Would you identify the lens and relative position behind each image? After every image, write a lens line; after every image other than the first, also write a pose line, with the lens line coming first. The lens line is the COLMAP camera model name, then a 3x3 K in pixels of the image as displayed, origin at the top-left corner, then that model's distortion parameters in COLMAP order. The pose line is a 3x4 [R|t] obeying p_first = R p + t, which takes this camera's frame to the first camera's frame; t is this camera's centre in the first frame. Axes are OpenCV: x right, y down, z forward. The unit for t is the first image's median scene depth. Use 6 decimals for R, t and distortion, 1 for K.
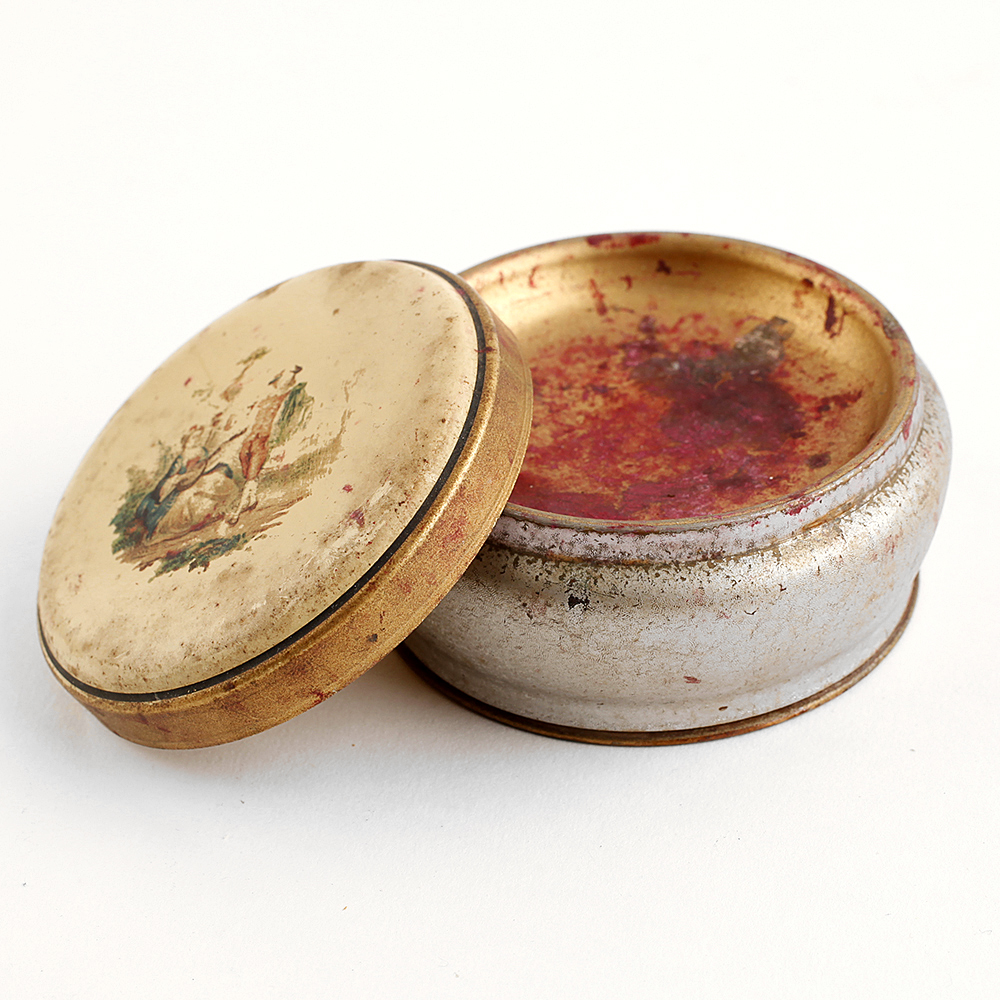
lens RADIAL K [[3219.4, 0, 500.0], [0, 3219.4, 500.0], [0, 0, 1]] dist [-0.030883, 1.008873]
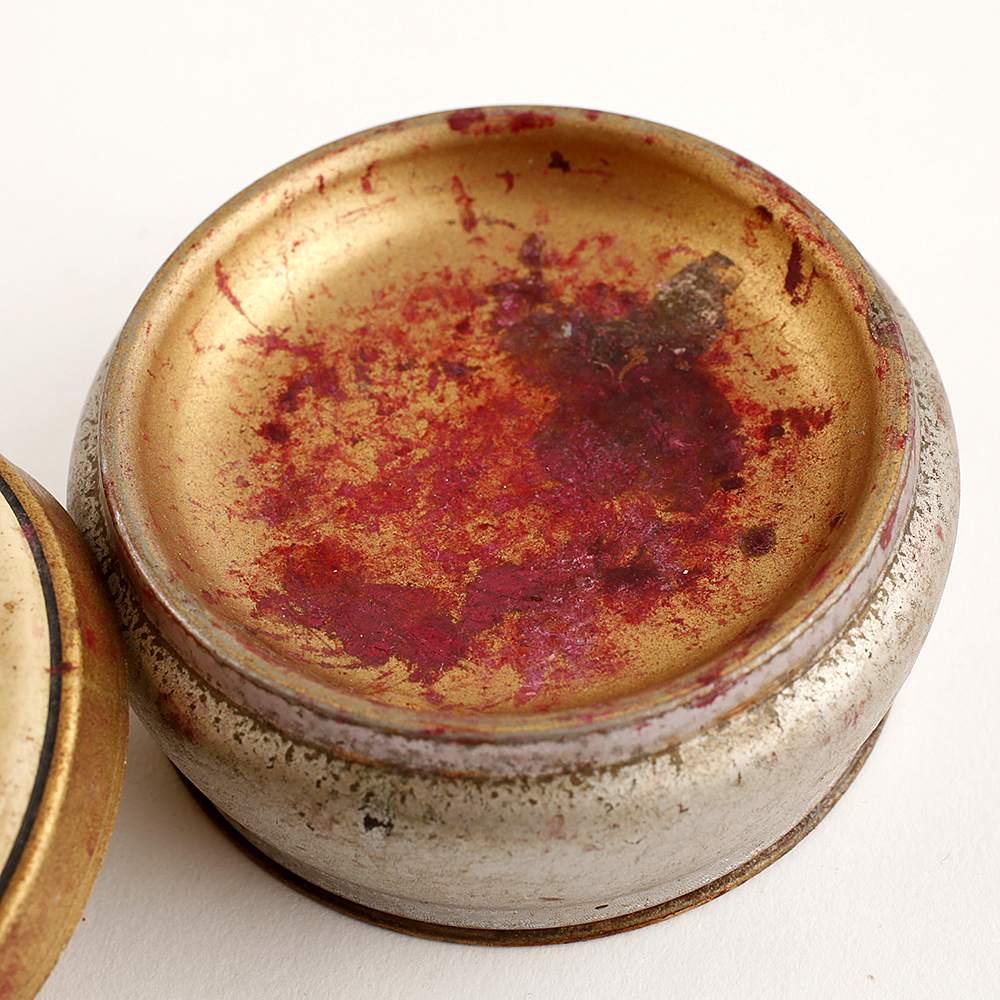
lens RADIAL K [[2856.7, 0, 468.4], [0, 2856.7, 499.8], [0, 0, 1]] dist [0.038401, 1.231970]
pose [[0.998937, 0.023514, -0.039655, 0.061174], [-0.010489, 0.953512, 0.301173, -0.199971], [0.044894, -0.300437, 0.952744, 0.421349]]
